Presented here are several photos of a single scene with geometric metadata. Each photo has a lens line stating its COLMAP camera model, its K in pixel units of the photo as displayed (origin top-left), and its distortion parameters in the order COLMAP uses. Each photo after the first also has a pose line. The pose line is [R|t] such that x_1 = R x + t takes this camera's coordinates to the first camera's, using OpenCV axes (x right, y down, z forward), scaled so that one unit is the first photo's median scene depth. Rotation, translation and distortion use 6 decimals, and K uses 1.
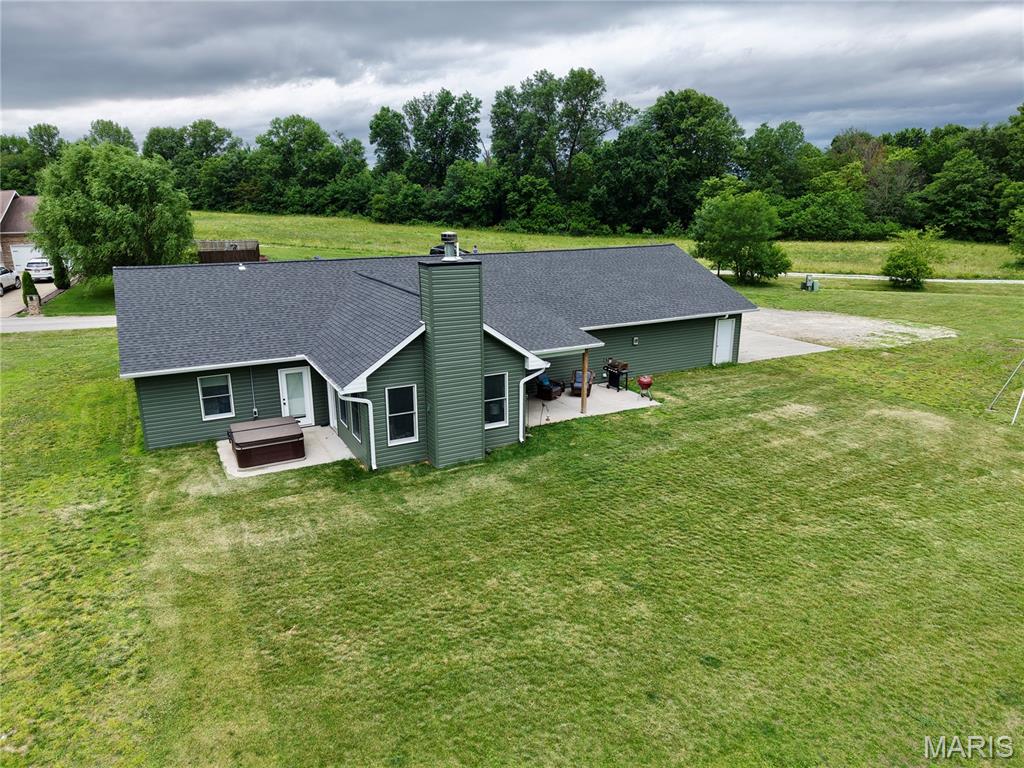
lens RADIAL K [[694.5, 0, 512.0], [0, 694.5, 384.0], [0, 0, 1]] dist [0.039402, -0.048796]
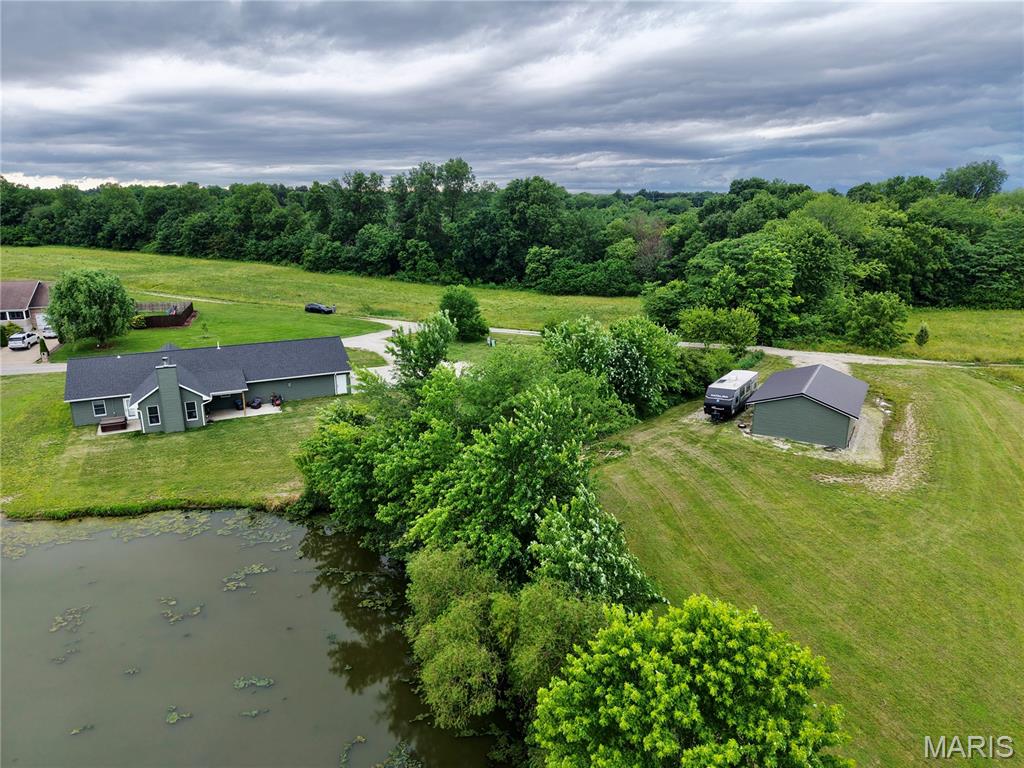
lens RADIAL K [[694.5, 0, 512.0], [0, 694.5, 384.0], [0, 0, 1]] dist [0.039402, -0.048796]
pose [[0.999394, 0.012578, -0.032456, 0.275515], [-0.012582, 0.999921, 0.000105, -0.020803], [0.032455, 0.000304, 0.999473, -0.367103]]
